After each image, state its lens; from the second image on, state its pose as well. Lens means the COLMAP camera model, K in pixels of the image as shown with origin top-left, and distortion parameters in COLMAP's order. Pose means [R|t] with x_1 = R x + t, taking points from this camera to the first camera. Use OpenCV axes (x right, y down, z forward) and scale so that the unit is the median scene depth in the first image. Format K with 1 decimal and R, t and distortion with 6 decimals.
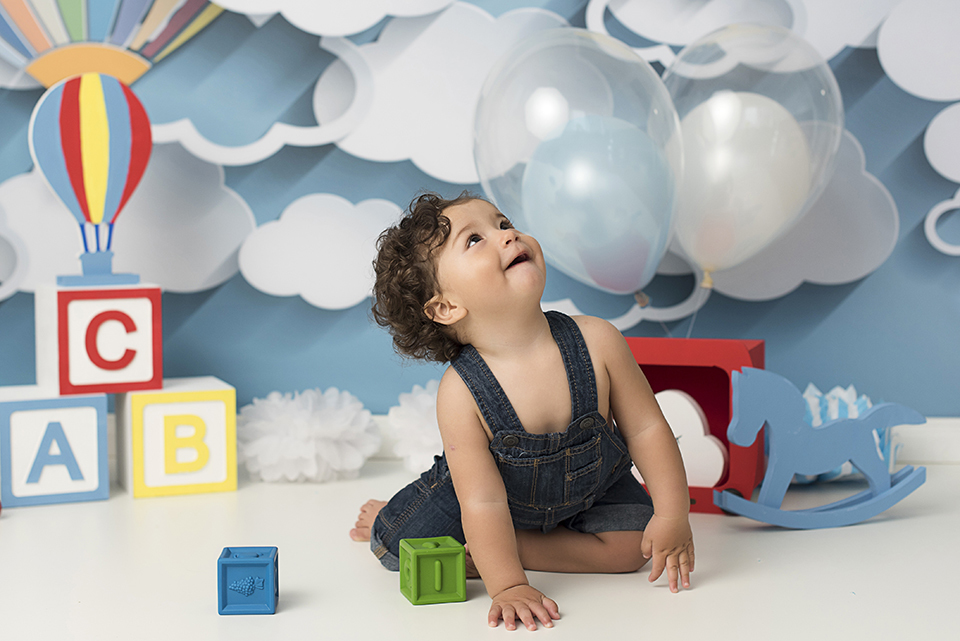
lens RADIAL K [[1658.1, 0, 438.1], [0, 1658.1, 283.1], [0, 0, 1]] dist [0.003016, 0.058131]
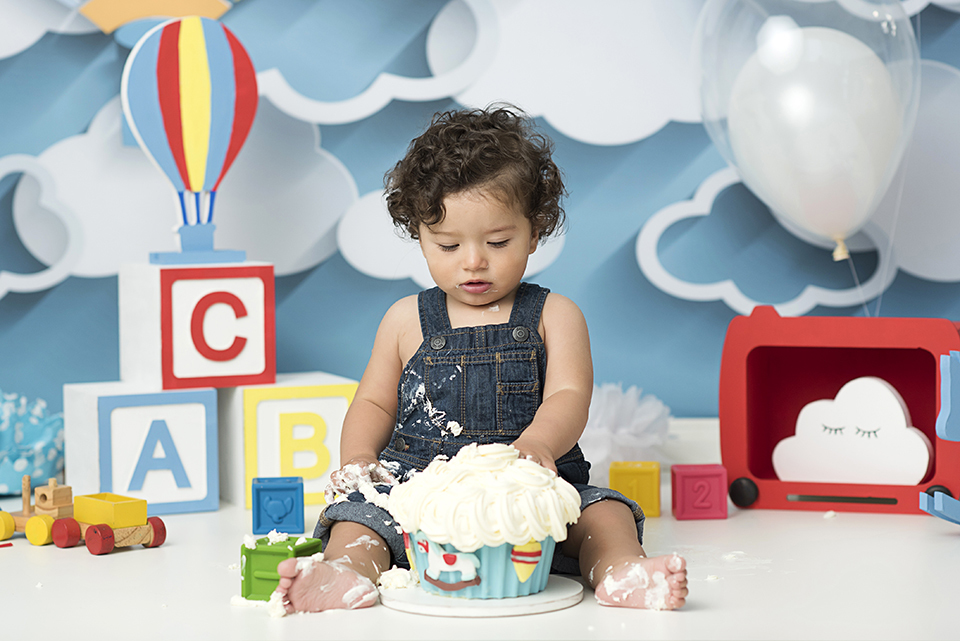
lens RADIAL K [[2400.1, 0, 496.1], [0, 2400.1, 322.5], [0, 0, 1]] dist [-0.025876, 0.159108]
pose [[0.999014, -0.006293, 0.043955, -0.107353], [0.005876, 0.999937, 0.009608, 0.021157], [-0.044012, -0.009340, 0.998987, -0.252260]]
